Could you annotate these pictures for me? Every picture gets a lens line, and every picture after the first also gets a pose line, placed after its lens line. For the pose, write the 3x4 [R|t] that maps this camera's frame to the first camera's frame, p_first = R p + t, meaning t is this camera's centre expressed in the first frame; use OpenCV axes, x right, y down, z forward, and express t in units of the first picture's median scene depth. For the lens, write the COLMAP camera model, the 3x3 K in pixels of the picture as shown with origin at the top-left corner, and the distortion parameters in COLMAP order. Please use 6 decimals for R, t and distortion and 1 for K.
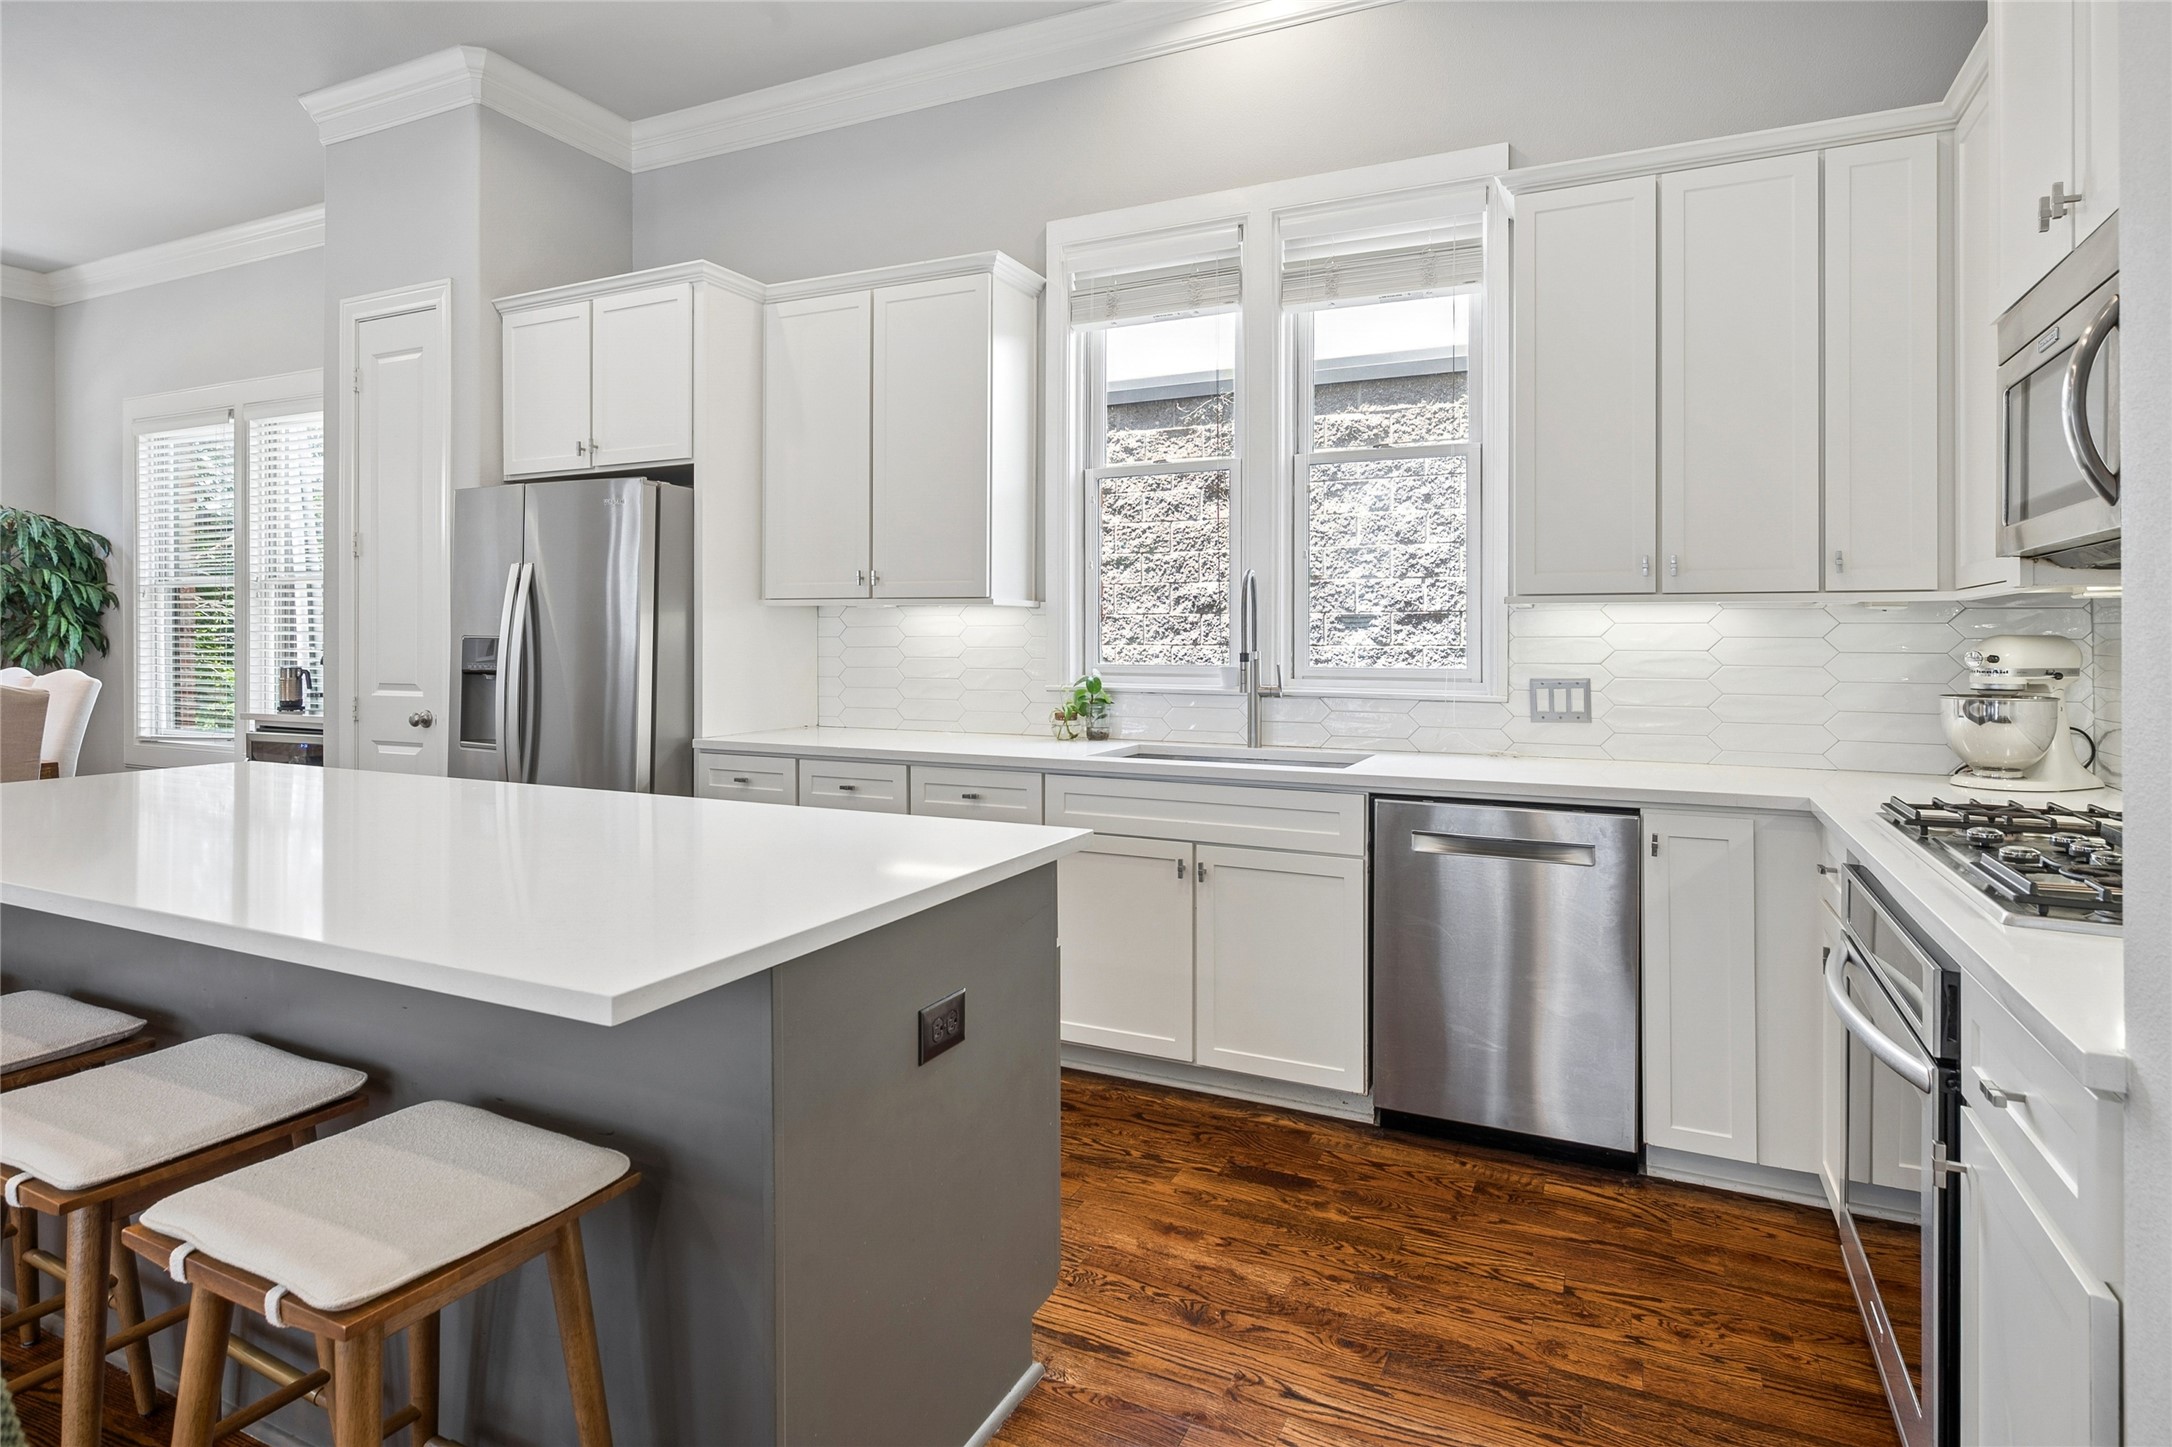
lens RADIAL K [[1145.2, 0, 1100.3], [0, 1145.2, 640.0], [0, 0, 1]] dist [-0.000382, -0.000466]
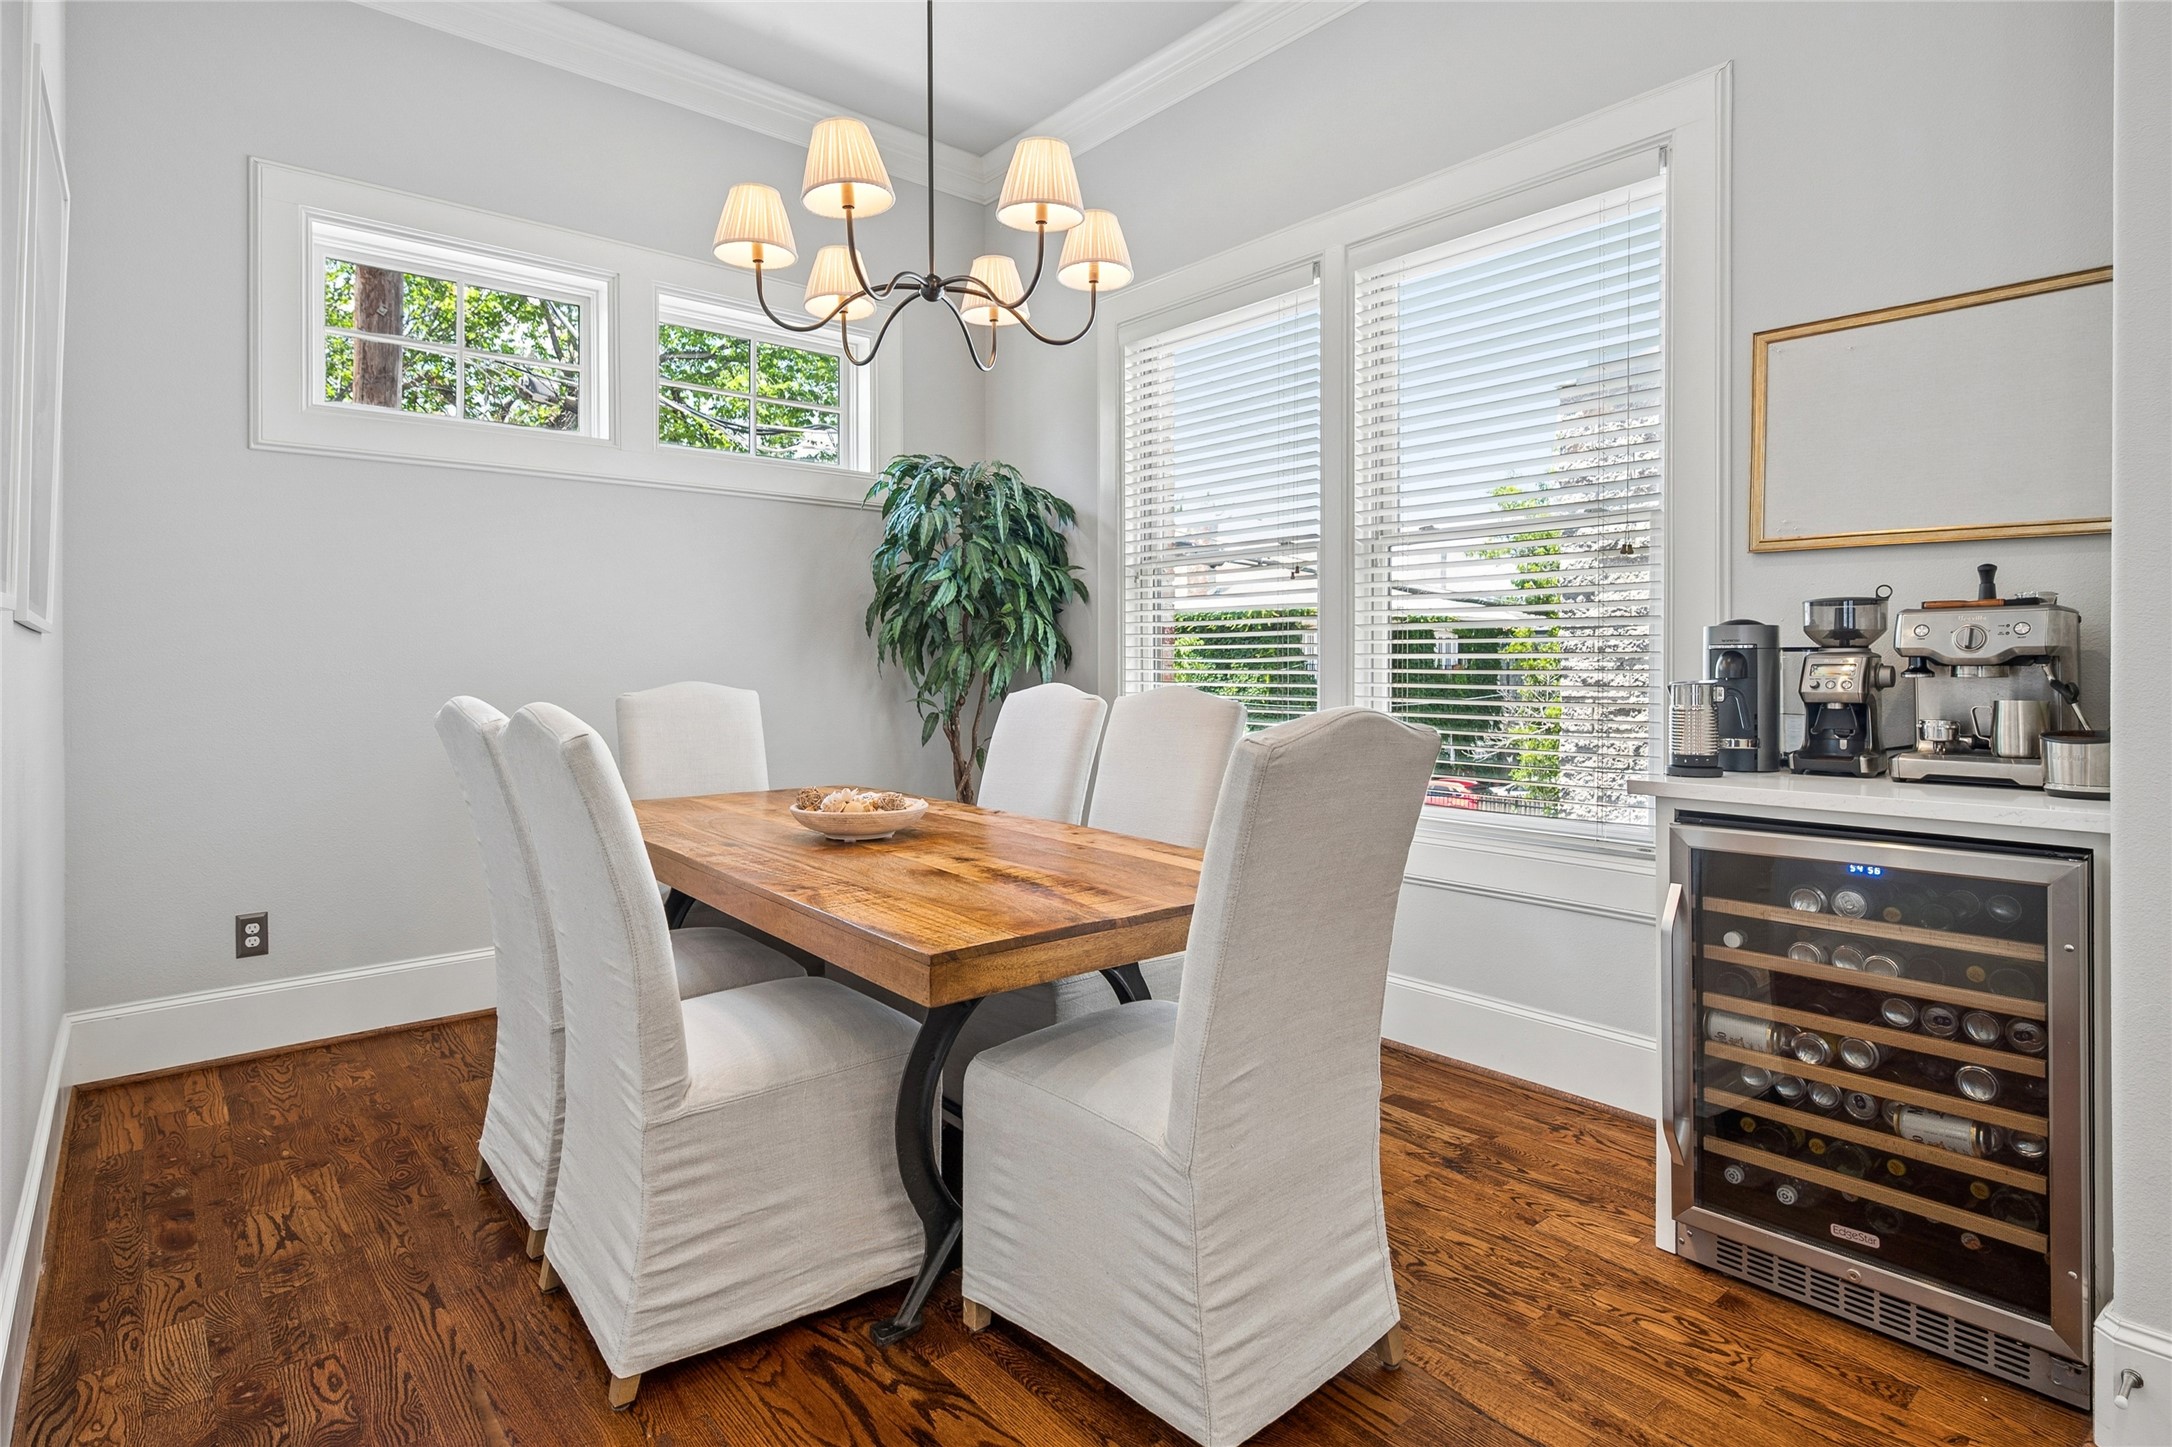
lens RADIAL K [[1145.2, 0, 1140.3], [0, 1145.2, 653.3], [0, 0, 1]] dist [-0.000382, -0.000466]
pose [[0.913569, -0.003258, -0.406671, -0.566543], [0.002230, 0.999993, -0.003002, 0.006690], [0.406678, 0.001836, 0.913570, 0.387413]]
